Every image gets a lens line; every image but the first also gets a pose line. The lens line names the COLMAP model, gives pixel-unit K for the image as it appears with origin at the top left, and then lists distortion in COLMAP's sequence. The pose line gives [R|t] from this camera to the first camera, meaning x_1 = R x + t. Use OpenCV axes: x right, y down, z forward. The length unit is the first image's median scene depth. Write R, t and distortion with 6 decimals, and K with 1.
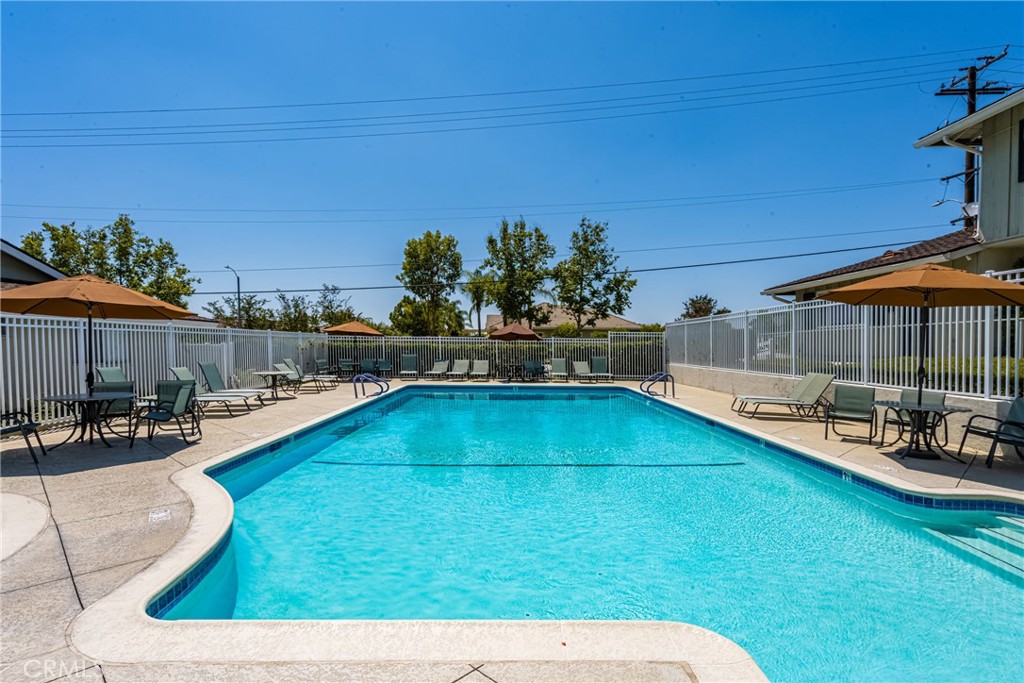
lens RADIAL K [[515.3, 0, 512.7], [0, 515.3, 364.0], [0, 0, 1]] dist [0.007511, 0.000788]
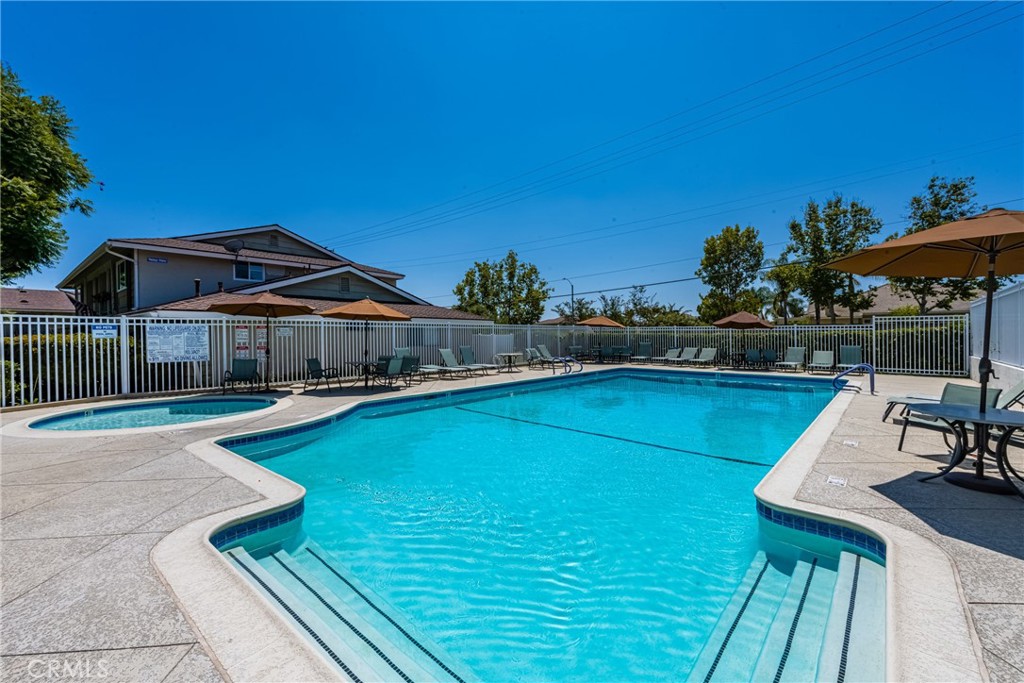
lens RADIAL K [[451.9, 0, 512.0], [0, 451.9, 341.5], [0, 0, 1]] dist [0.010641, 0.000144]
pose [[0.745623, 0.001814, -0.666366, 0.129098], [-0.017629, 0.999700, -0.017004, 0.001004], [0.666135, 0.024426, 0.745431, 0.021291]]
